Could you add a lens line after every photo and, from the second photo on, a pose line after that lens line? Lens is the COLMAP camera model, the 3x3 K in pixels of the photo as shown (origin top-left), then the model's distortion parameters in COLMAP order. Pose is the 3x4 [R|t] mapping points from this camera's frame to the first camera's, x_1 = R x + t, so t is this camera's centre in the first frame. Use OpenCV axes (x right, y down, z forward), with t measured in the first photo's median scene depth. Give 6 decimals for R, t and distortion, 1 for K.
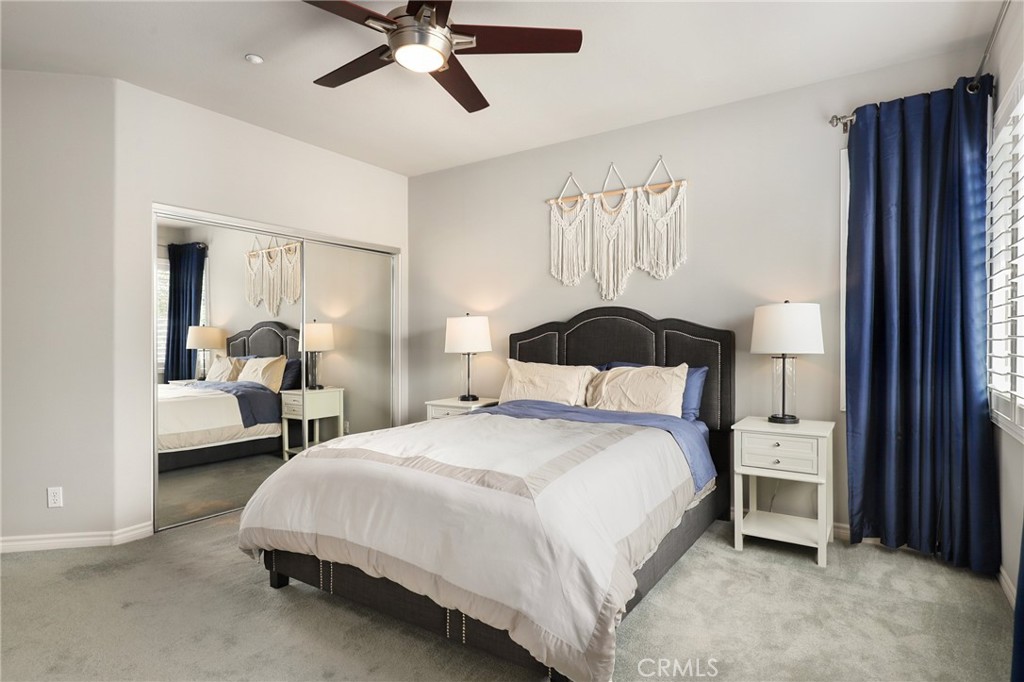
lens RADIAL K [[543.4, 0, 512.5], [0, 543.4, 344.3], [0, 0, 1]] dist [-0.034367, -0.000344]
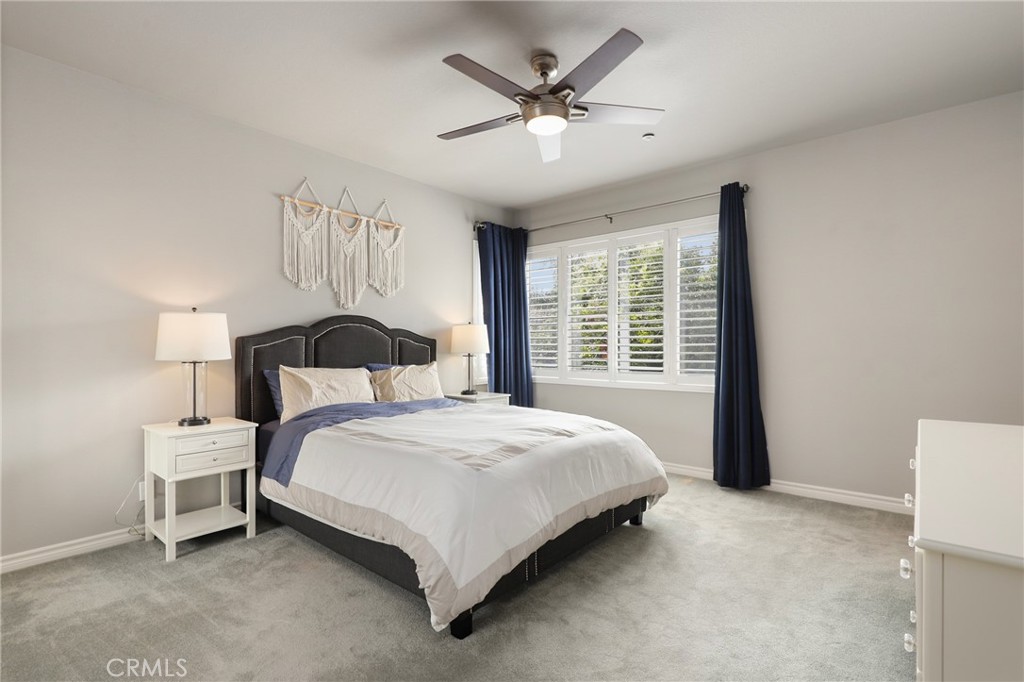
lens RADIAL K [[468.4, 0, 513.2], [0, 468.4, 342.0], [0, 0, 1]] dist [0.003580, -0.001341]
pose [[0.121443, 0.015739, 0.992474, -0.749003], [0.008227, 0.999824, -0.016862, 0.005605], [-0.992564, 0.010213, 0.121293, 0.552465]]
